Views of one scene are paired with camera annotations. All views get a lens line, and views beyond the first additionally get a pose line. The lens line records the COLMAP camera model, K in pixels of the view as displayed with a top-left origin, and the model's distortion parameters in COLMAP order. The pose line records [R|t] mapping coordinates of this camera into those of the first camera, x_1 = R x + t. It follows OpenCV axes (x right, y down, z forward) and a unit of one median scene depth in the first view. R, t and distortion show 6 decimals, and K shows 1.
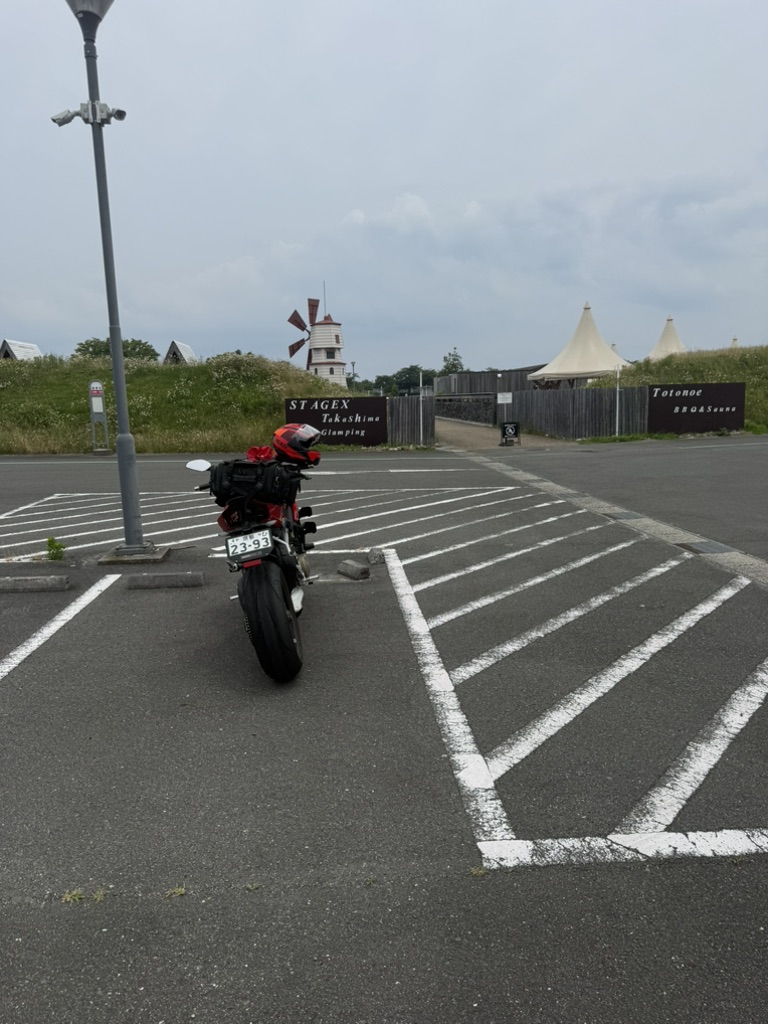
lens RADIAL K [[766.3, 0, 384.0], [0, 766.3, 512.0], [0, 0, 1]] dist [0.170308, -0.256801]
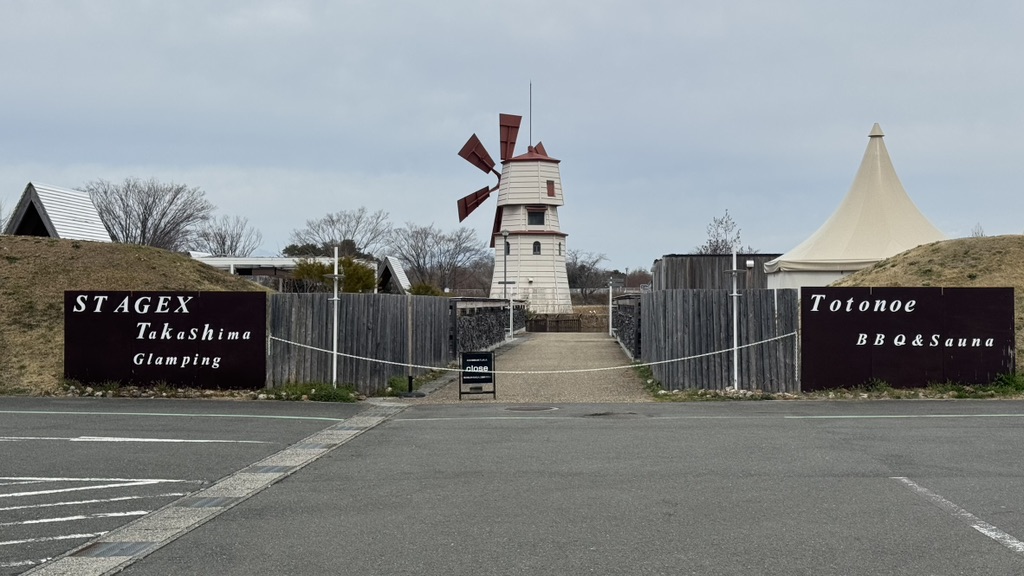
lens RADIAL K [[1515.7, 0, 512.0], [0, 1515.7, 288.0], [0, 0, 1]] dist [0.004673, 0.008796]
pose [[0.991751, 0.026833, -0.125342, 0.274608], [-0.045923, 0.987314, -0.151993, -0.009797], [0.119674, 0.156495, 0.980402, 0.051169]]
